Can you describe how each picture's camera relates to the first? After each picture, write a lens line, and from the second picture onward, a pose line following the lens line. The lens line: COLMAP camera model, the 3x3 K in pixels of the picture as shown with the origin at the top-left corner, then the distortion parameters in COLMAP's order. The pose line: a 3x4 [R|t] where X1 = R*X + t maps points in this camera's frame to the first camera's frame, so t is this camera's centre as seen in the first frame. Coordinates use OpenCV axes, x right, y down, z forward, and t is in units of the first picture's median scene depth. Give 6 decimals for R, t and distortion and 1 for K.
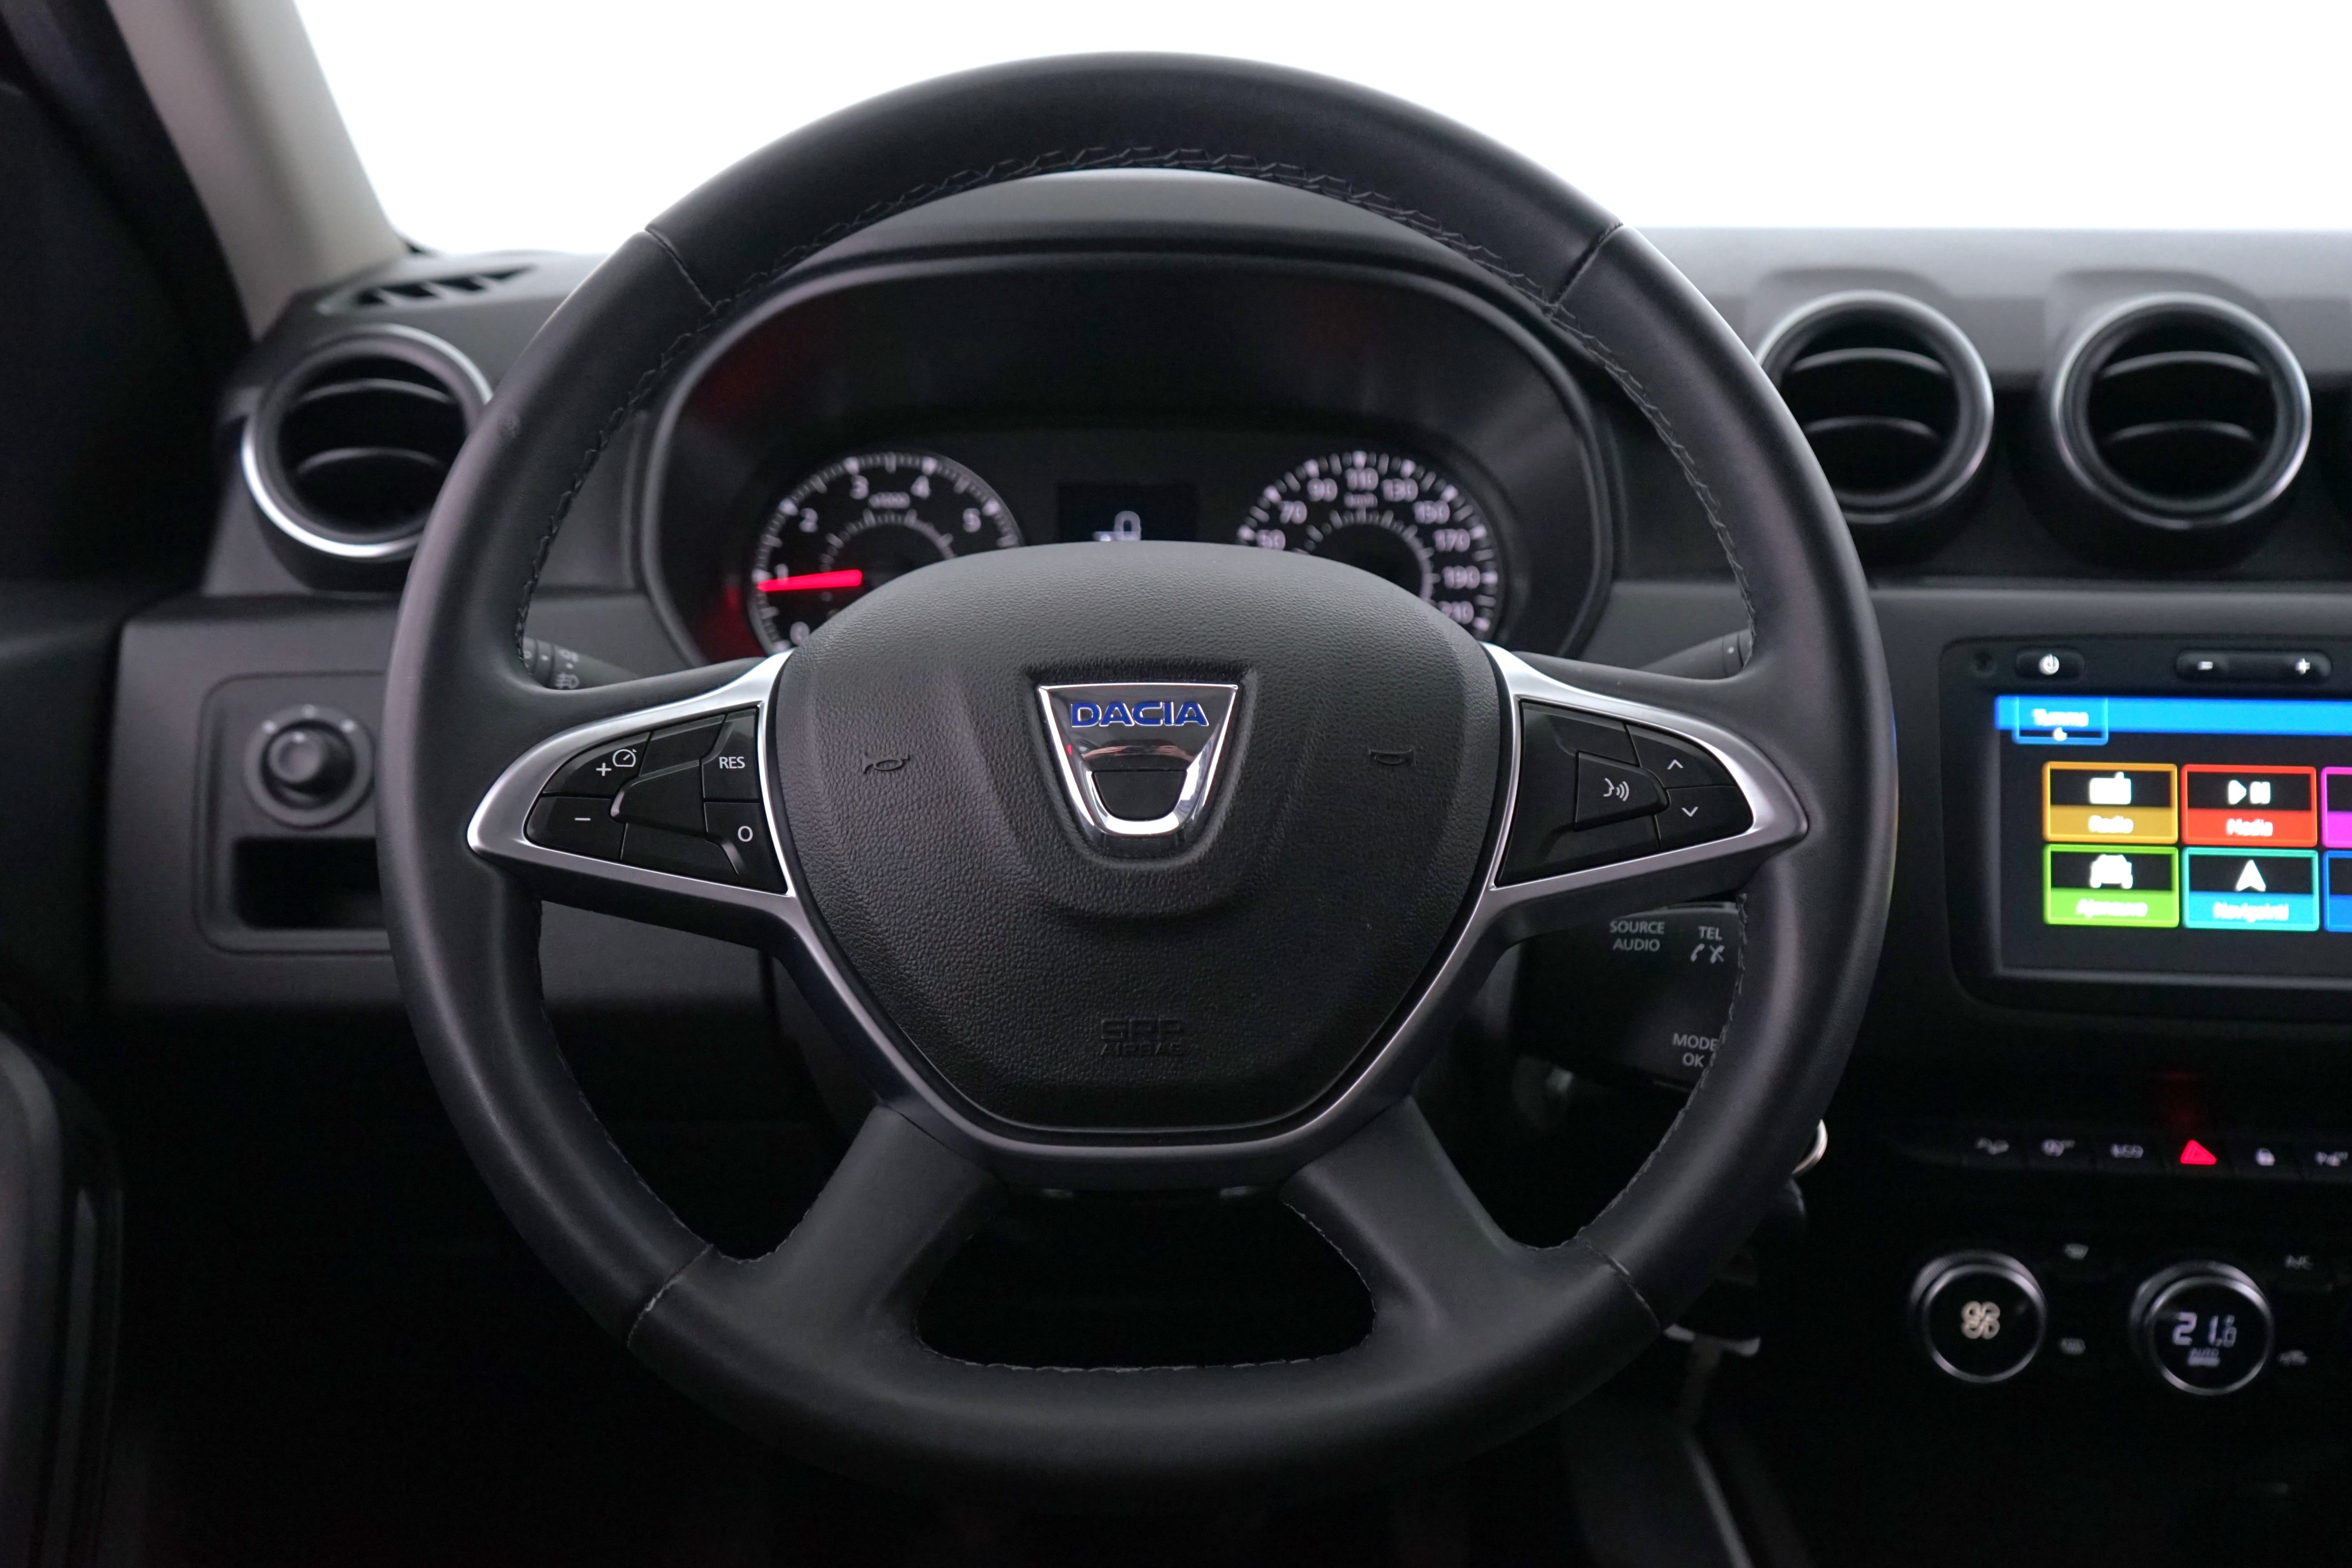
lens RADIAL K [[2271.3, 0, 1176.0], [0, 2271.3, 784.0], [0, 0, 1]] dist [0.012851, 0.005596]
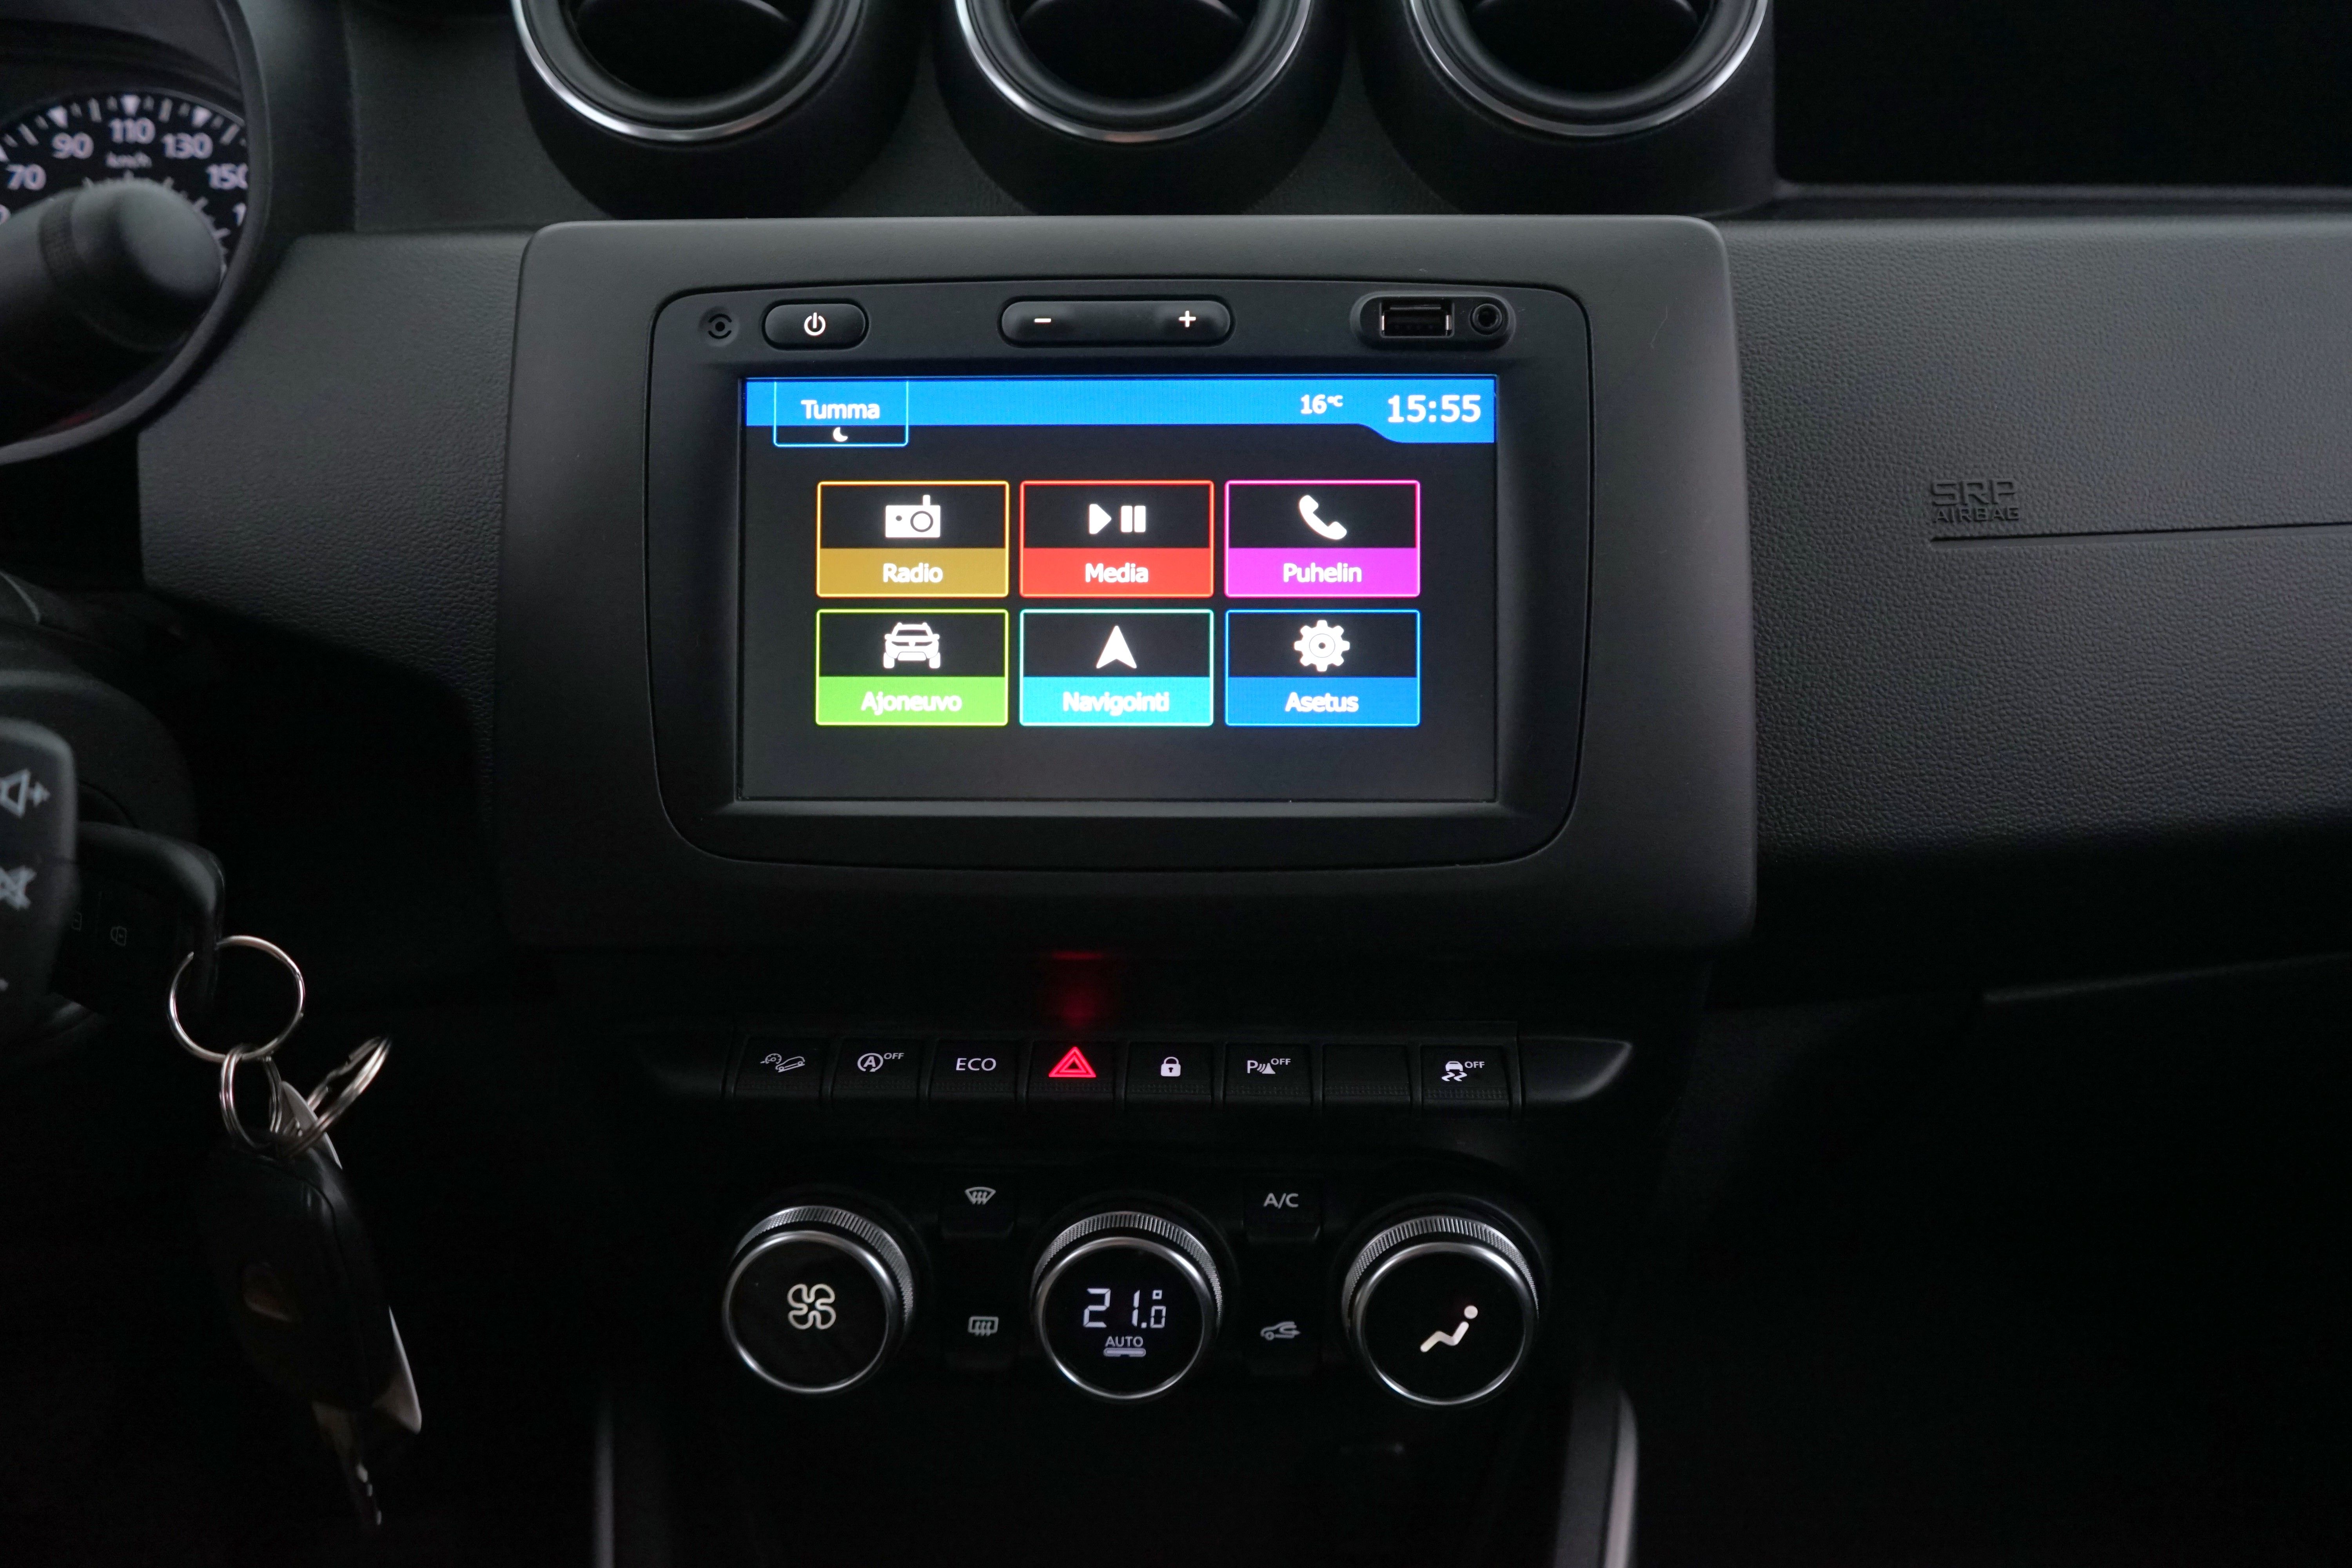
lens RADIAL K [[1929.0, 0, 1176.0], [0, 1929.0, 784.0], [0, 0, 1]] dist [-0.008215, 0.000424]
pose [[0.997492, -0.025546, 0.066005, 0.447559], [0.020290, 0.996660, 0.079109, 0.035815], [-0.067805, -0.077571, 0.994678, 0.443948]]
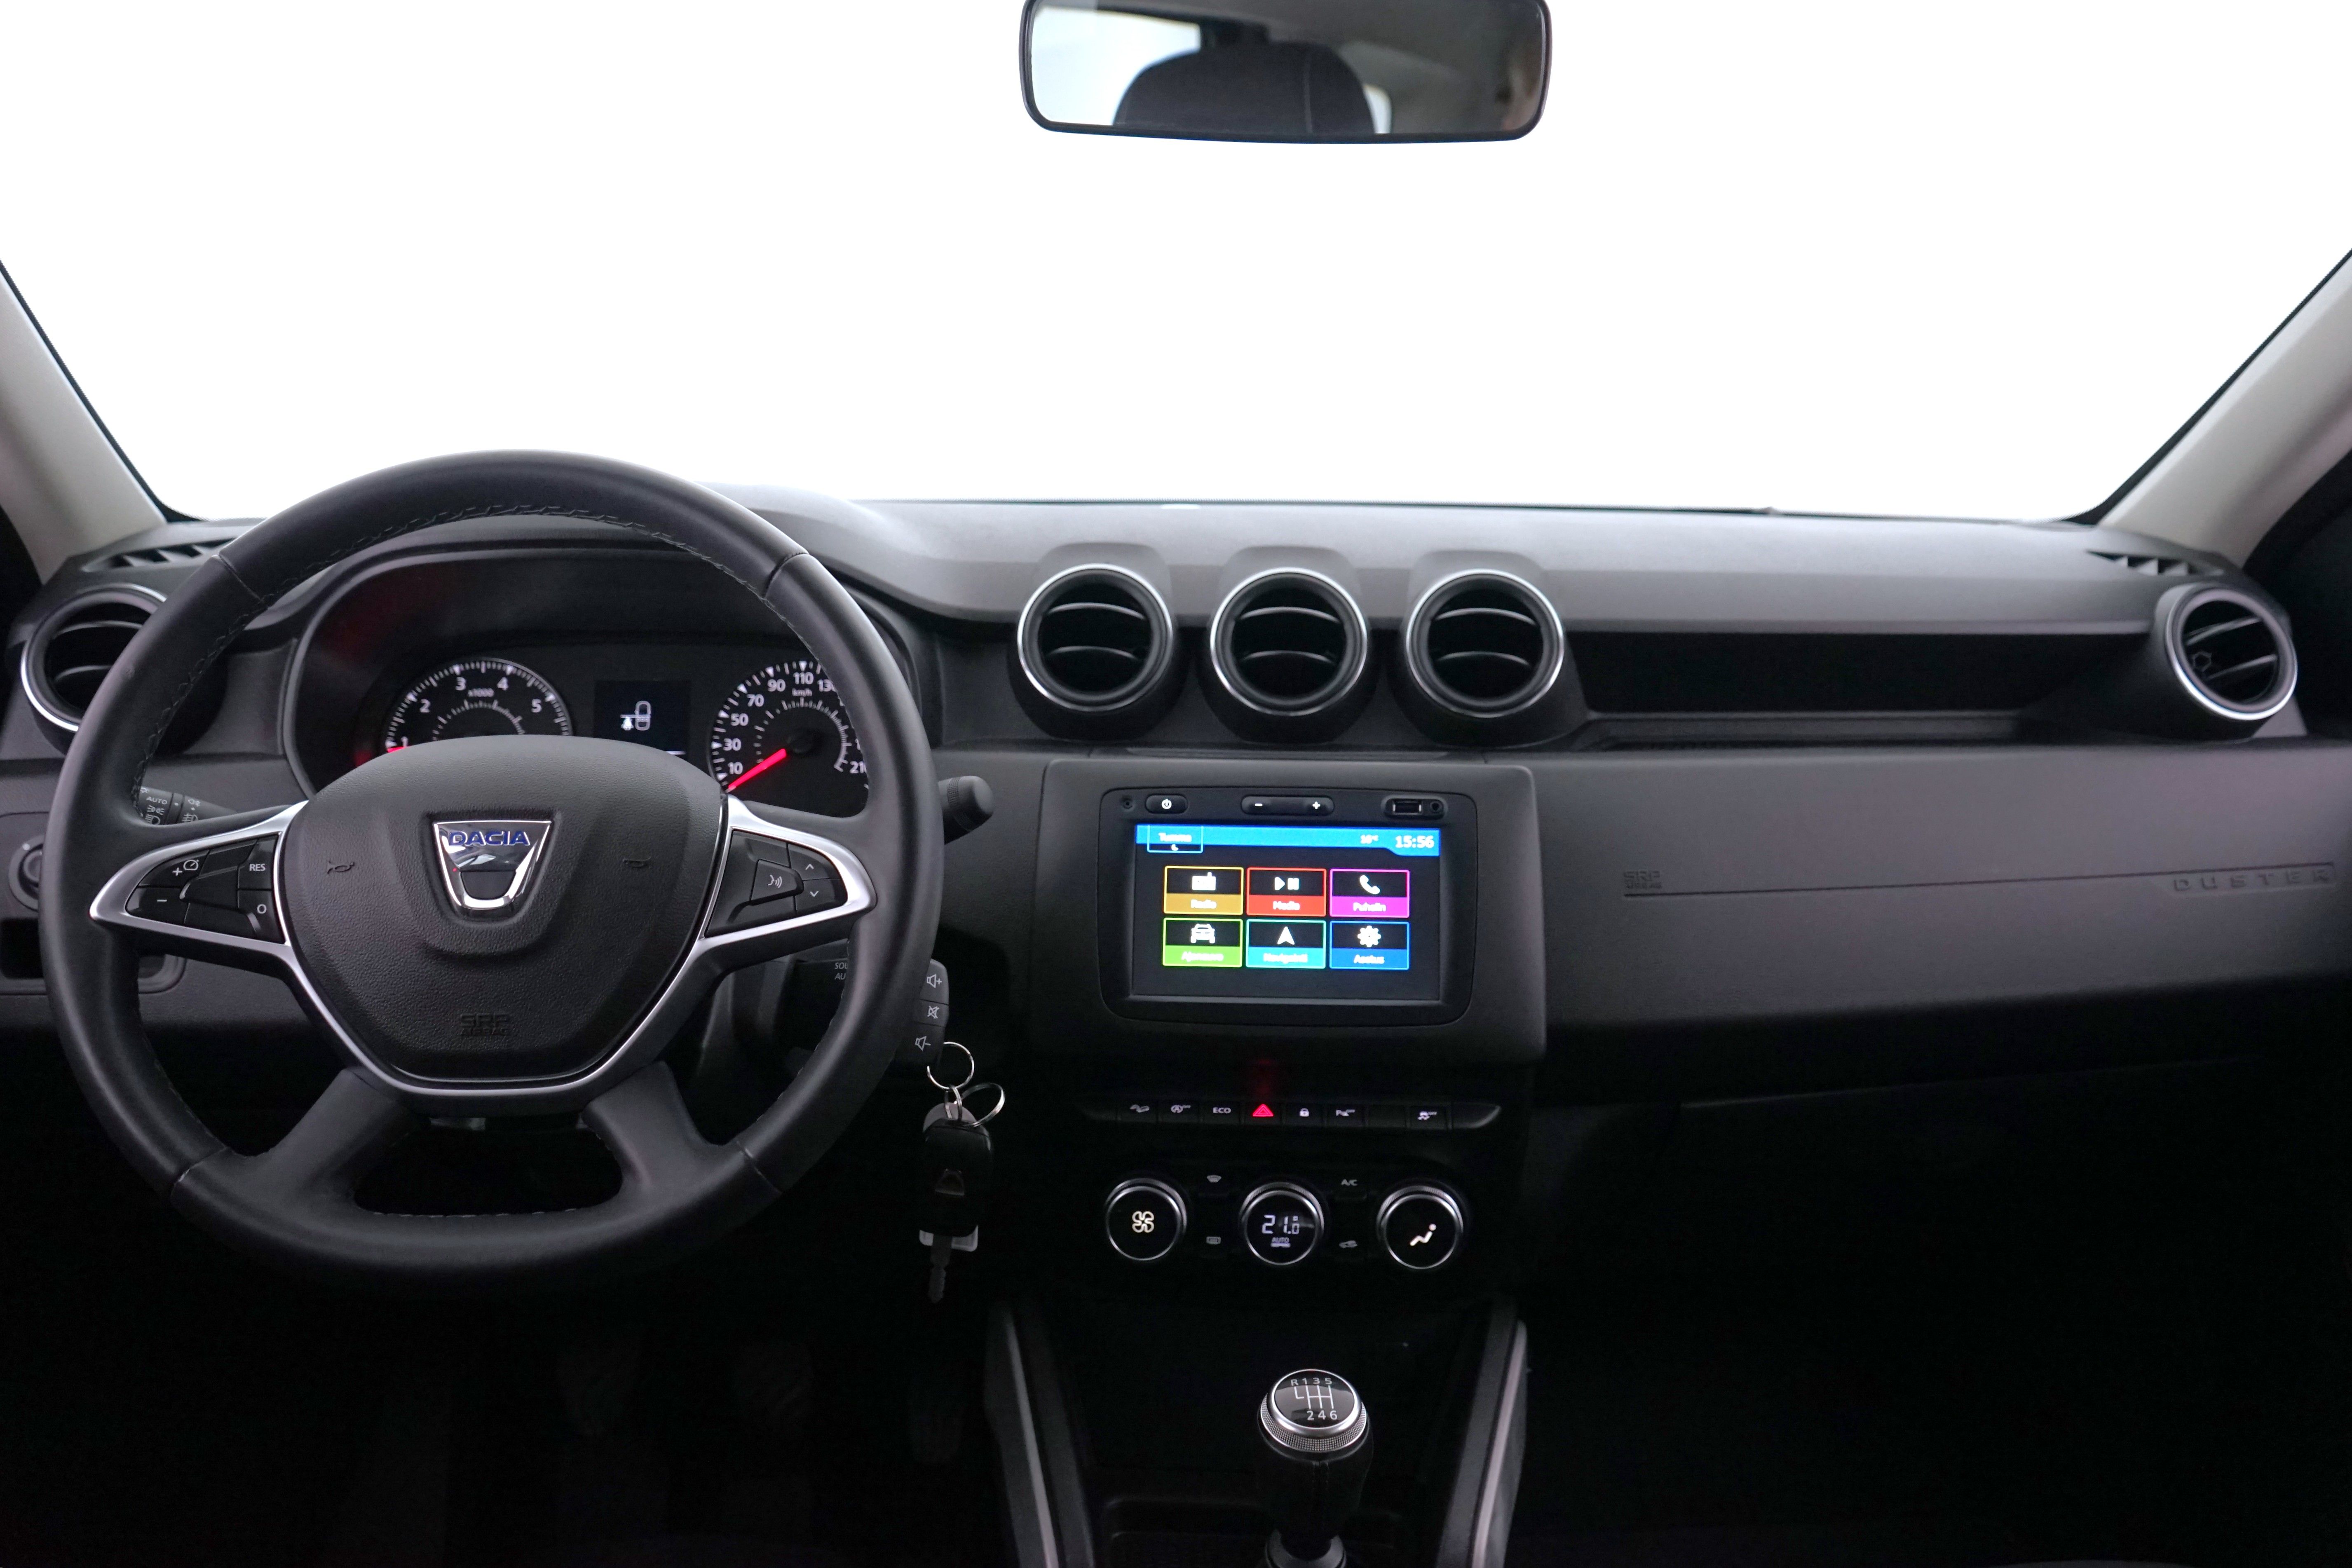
lens RADIAL K [[2041.5, 0, 1176.0], [0, 2041.5, 784.0], [0, 0, 1]] dist [0.000556, 0.008644]
pose [[0.998676, -0.001282, 0.051421, 0.317609], [0.003933, 0.998666, -0.051492, 0.007539], [-0.051286, 0.051626, 0.997349, -0.436534]]
